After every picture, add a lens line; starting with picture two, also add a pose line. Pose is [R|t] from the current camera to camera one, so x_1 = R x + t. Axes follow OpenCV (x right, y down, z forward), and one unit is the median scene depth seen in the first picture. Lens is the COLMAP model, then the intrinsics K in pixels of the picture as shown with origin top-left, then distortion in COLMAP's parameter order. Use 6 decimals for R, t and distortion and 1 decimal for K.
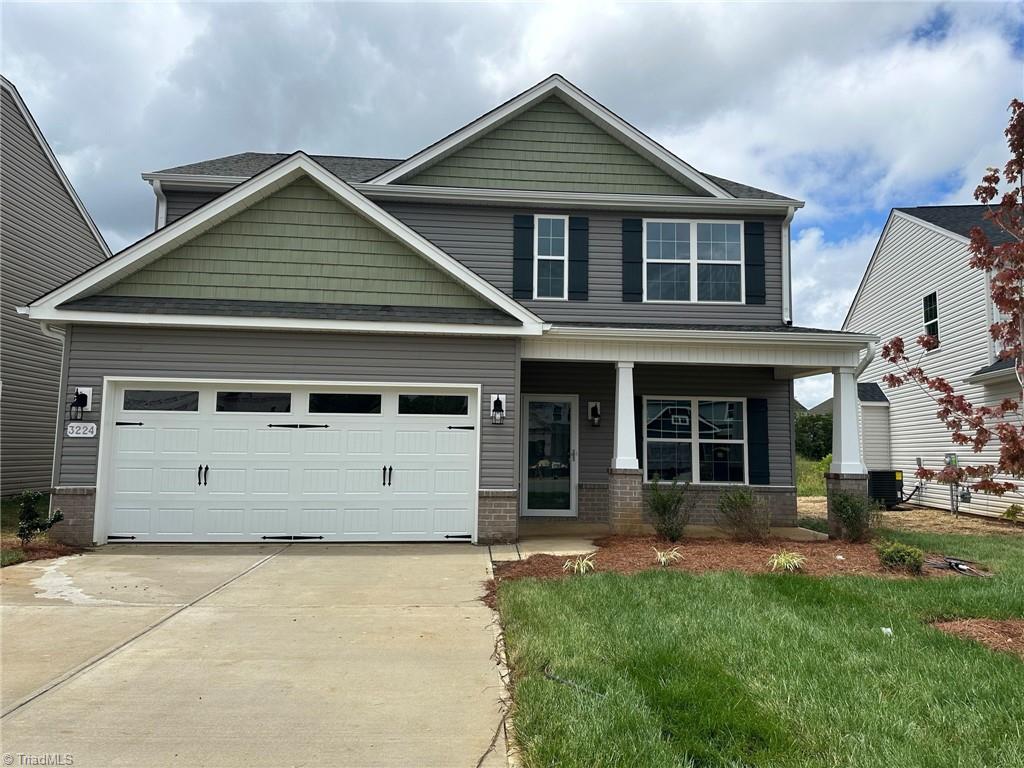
lens RADIAL K [[718.3, 0, 510.1], [0, 718.3, 376.6], [0, 0, 1]] dist [0.082478, -0.099416]
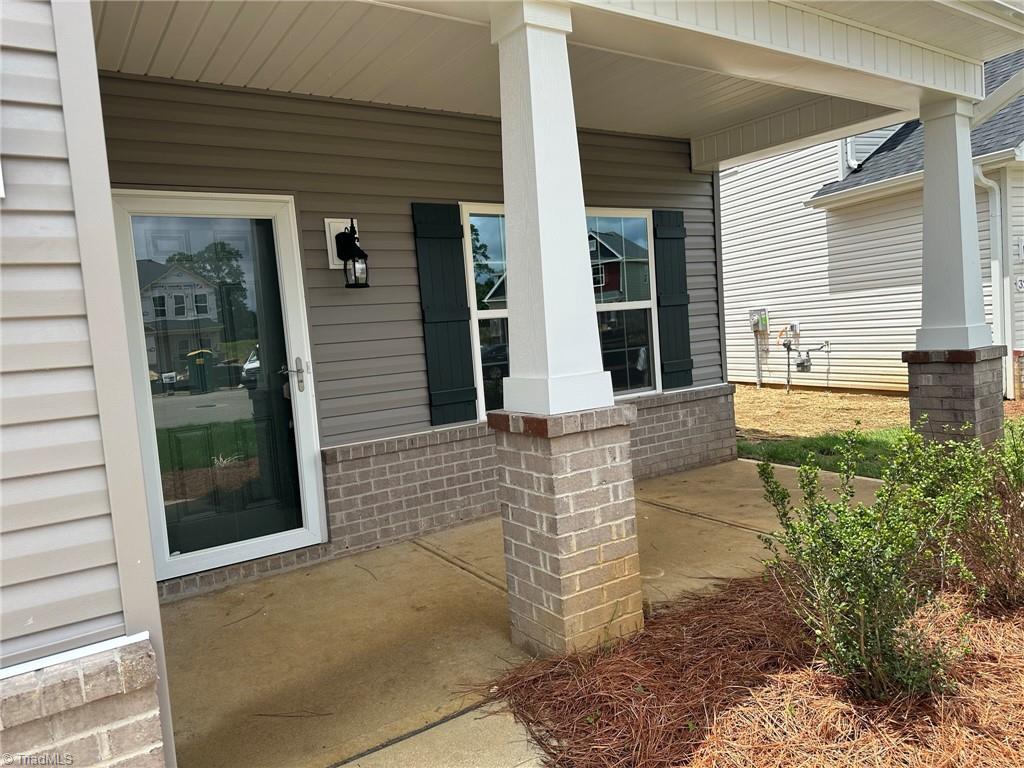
lens RADIAL K [[718.3, 0, 515.9], [0, 718.3, 384.2], [0, 0, 1]] dist [0.082478, -0.099416]
pose [[0.860689, -0.119813, 0.494832, 0.005885], [0.039256, 0.984639, 0.170131, 0.064569], [-0.507615, -0.127005, 0.852172, 0.708892]]
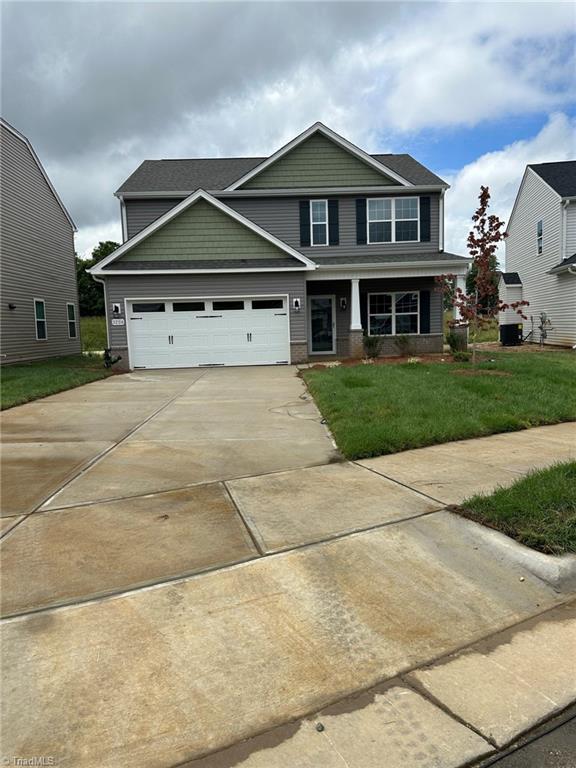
lens RADIAL K [[538.7, 0, 288.7], [0, 538.7, 390.3], [0, 0, 1]] dist [0.082478, -0.099416]
pose [[0.998639, -0.044641, -0.026972, -0.007276], [0.049460, 0.974674, 0.218091, -0.054137], [0.016553, -0.219129, 0.975556, -0.593645]]
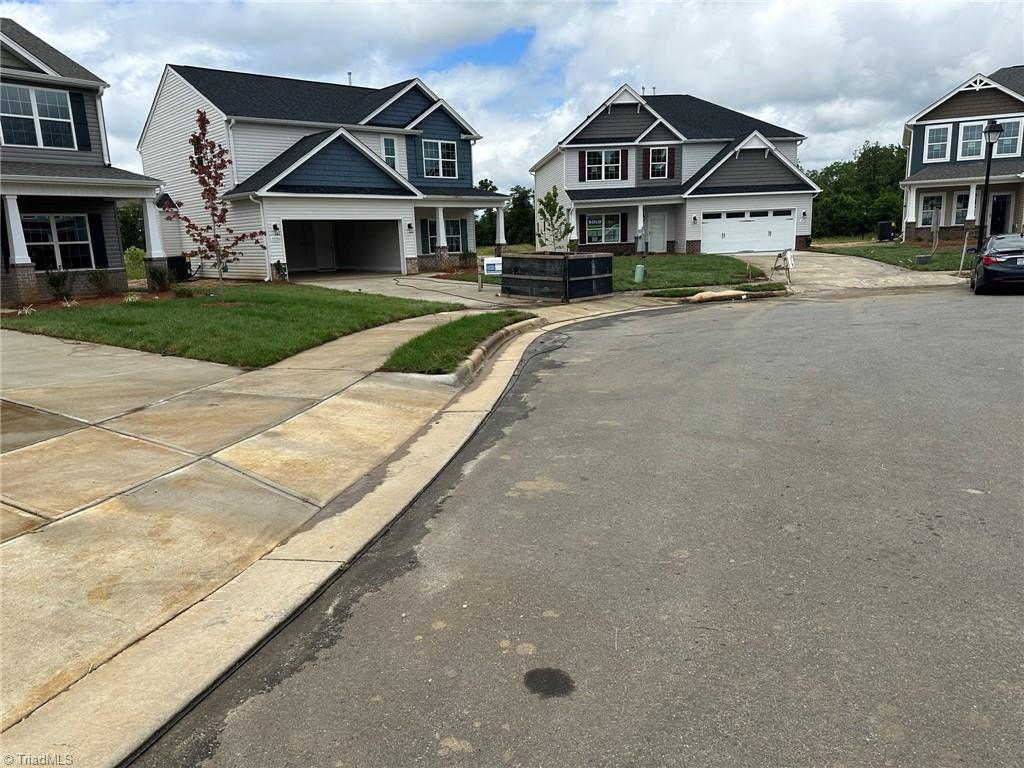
lens RADIAL K [[718.3, 0, 501.2], [0, 718.3, 391.9], [0, 0, 1]] dist [0.082478, -0.099416]
pose [[0.641316, -0.198662, 0.741112, -0.390251], [-0.034039, 0.957582, 0.286144, -0.094446], [-0.766521, -0.208736, 0.607350, -0.820876]]
